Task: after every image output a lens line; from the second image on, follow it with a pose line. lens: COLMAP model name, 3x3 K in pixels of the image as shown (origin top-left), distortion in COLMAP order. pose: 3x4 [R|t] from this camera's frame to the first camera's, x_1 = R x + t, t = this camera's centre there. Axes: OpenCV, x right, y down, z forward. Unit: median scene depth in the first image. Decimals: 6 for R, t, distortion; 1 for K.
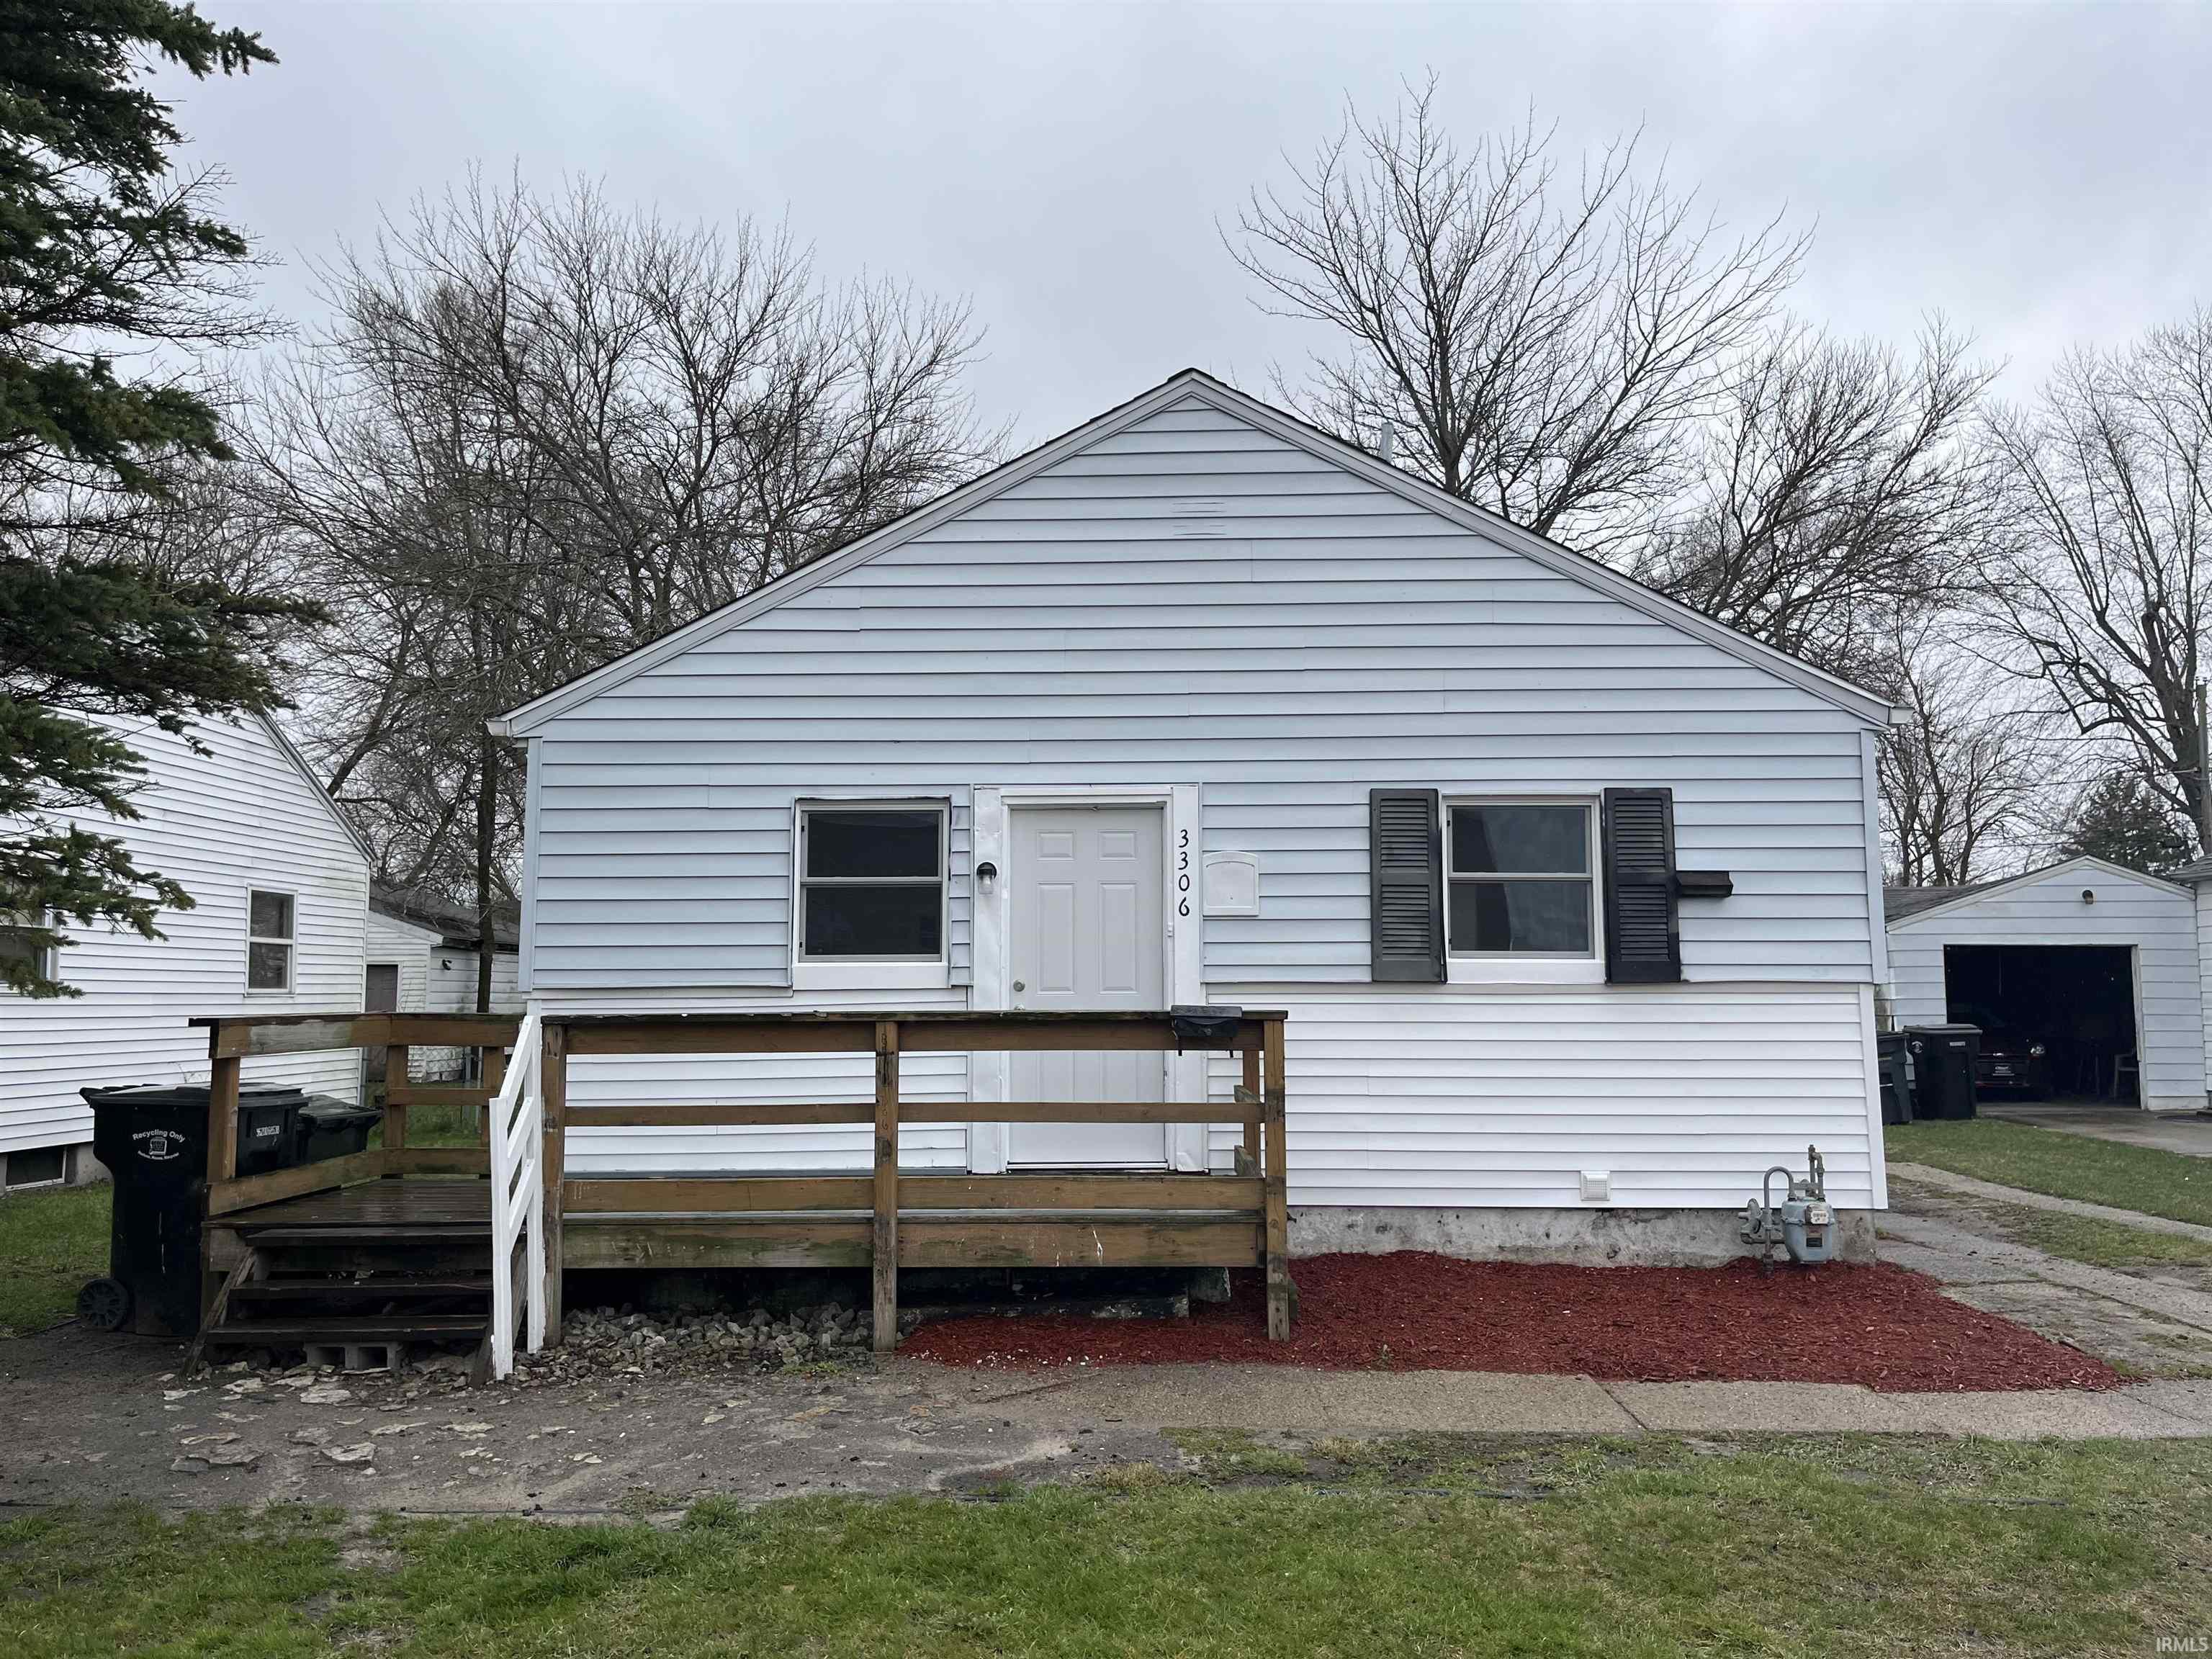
lens RADIAL K [[1653.6, 0, 1107.4], [0, 1653.6, 832.2], [0, 0, 1]] dist [0.030238, -0.013257]
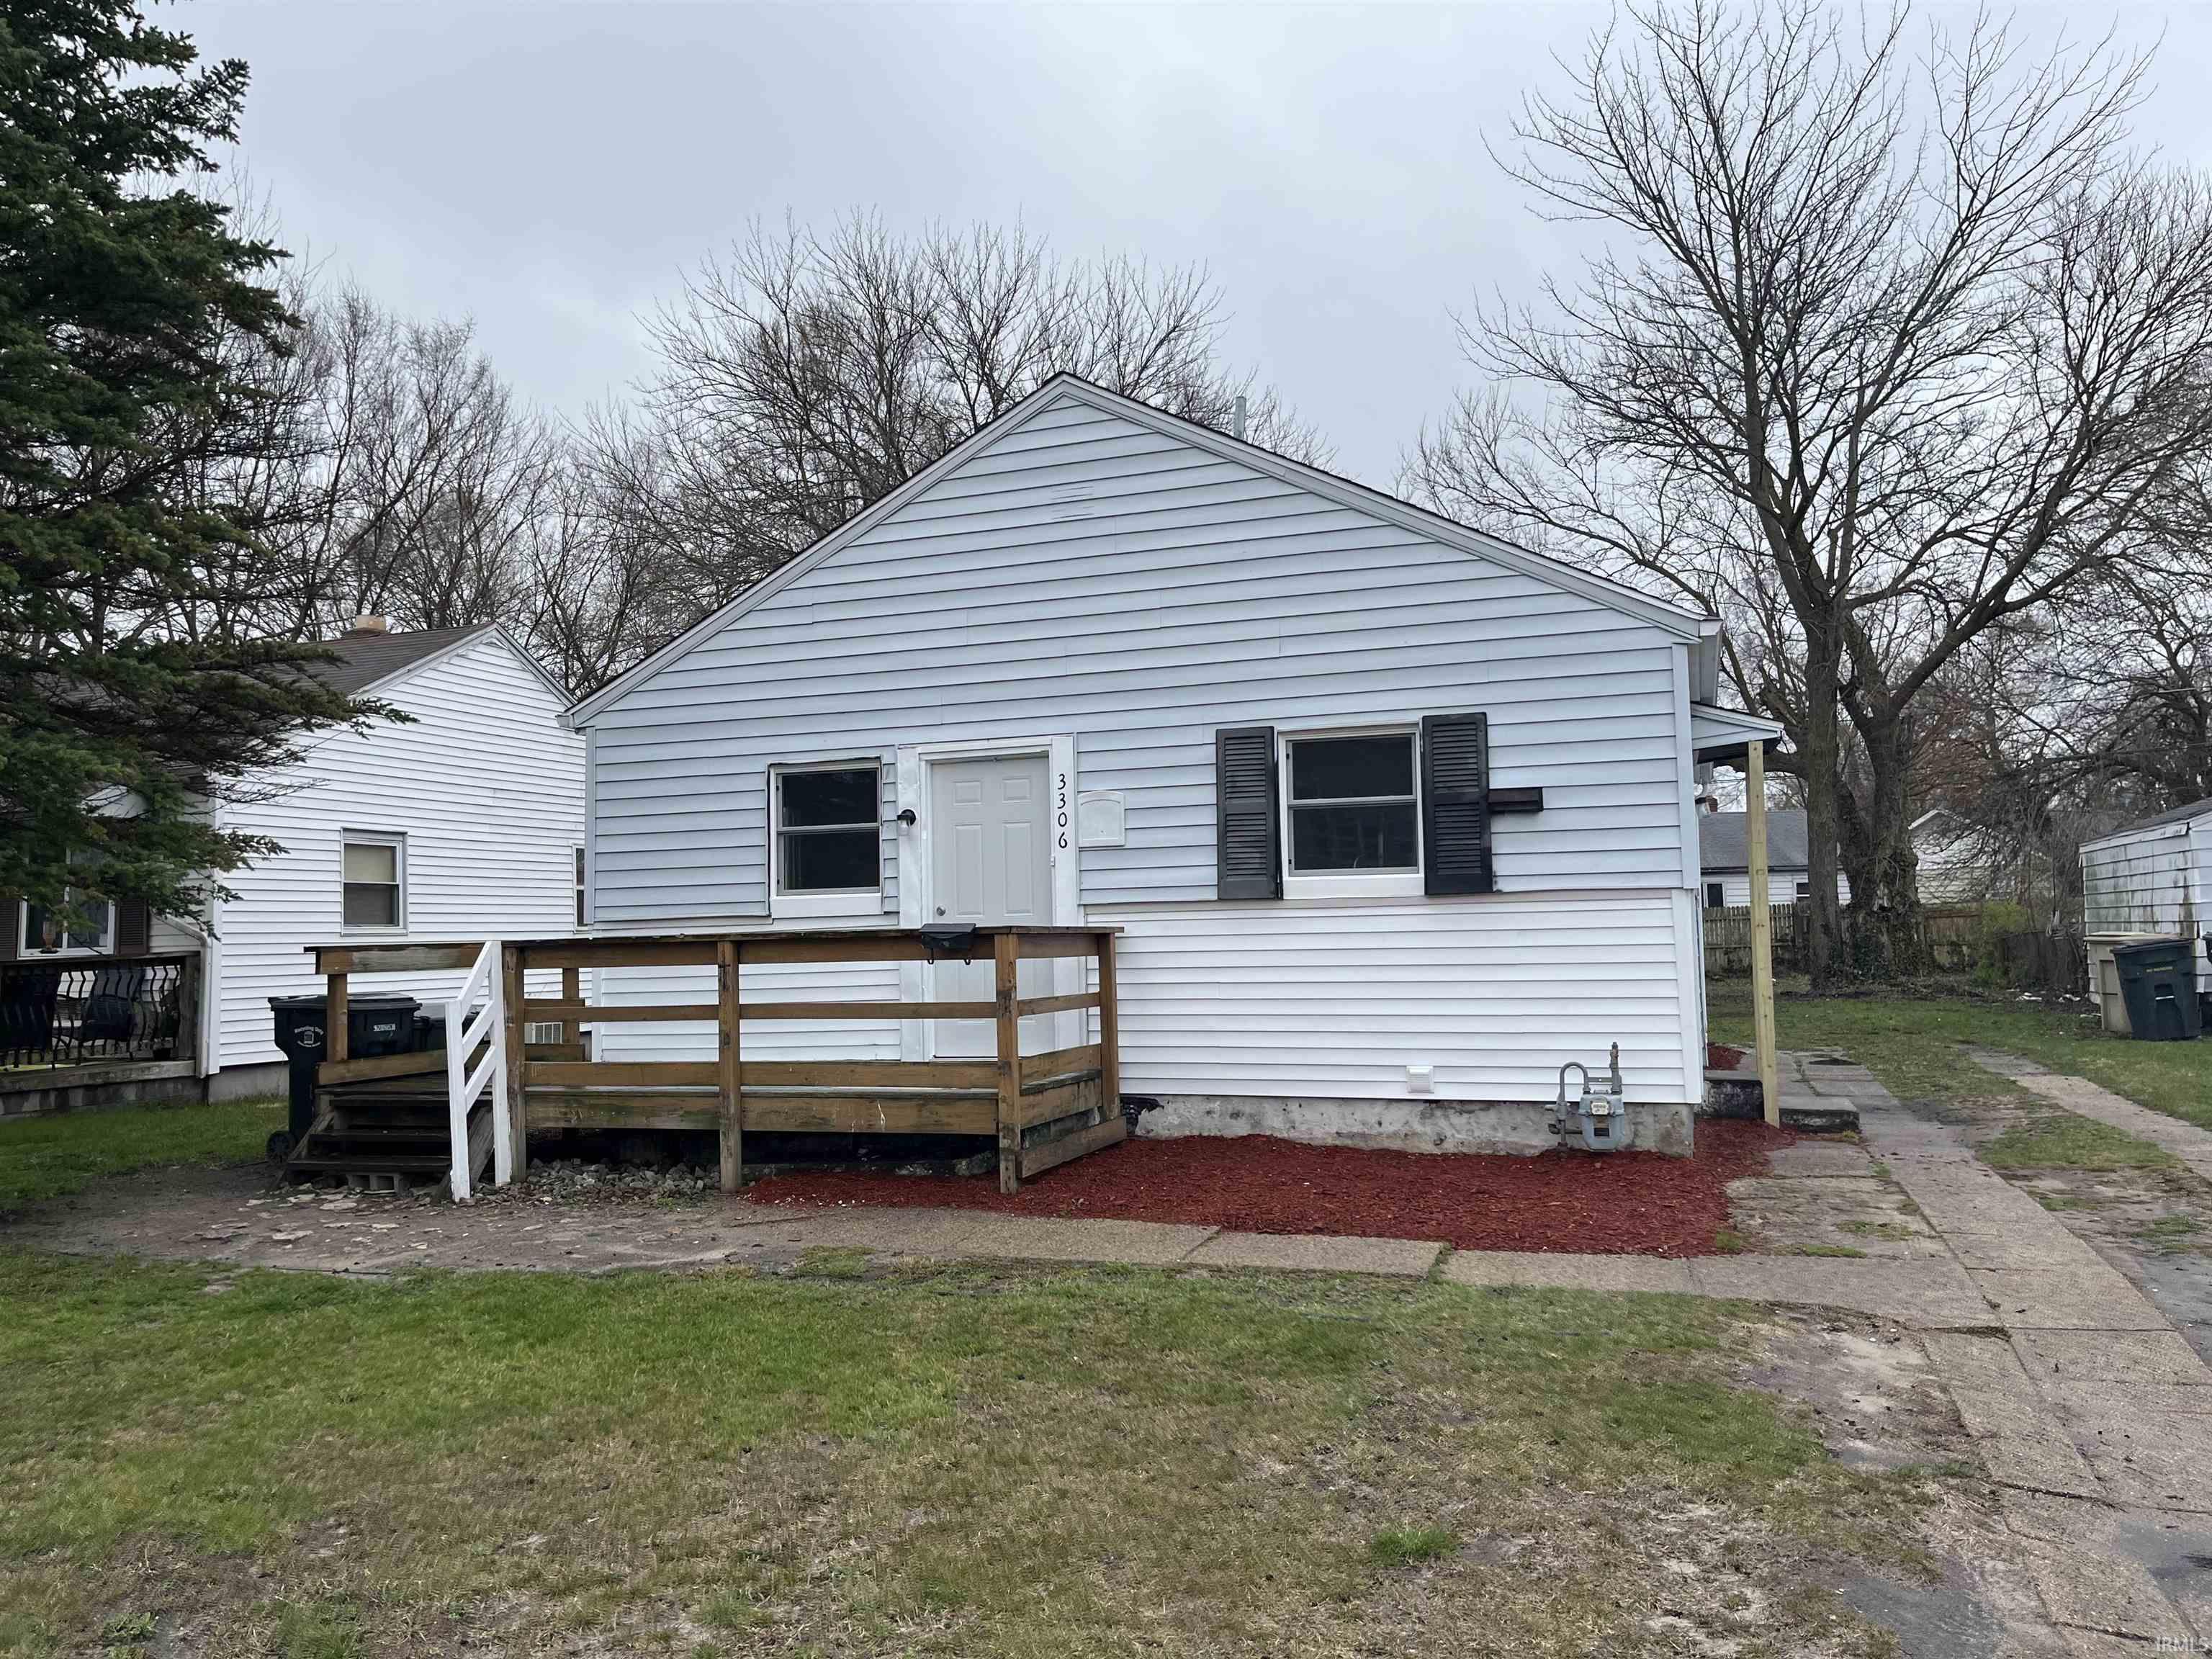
lens RADIAL K [[1653.6, 0, 1097.6], [0, 1653.6, 829.6], [0, 0, 1]] dist [0.030238, -0.013257]
pose [[0.945934, -0.039202, -0.321983, 0.448748], [0.052745, 0.998048, 0.033444, -0.000019], [0.320043, -0.048619, 0.946155, -0.097427]]
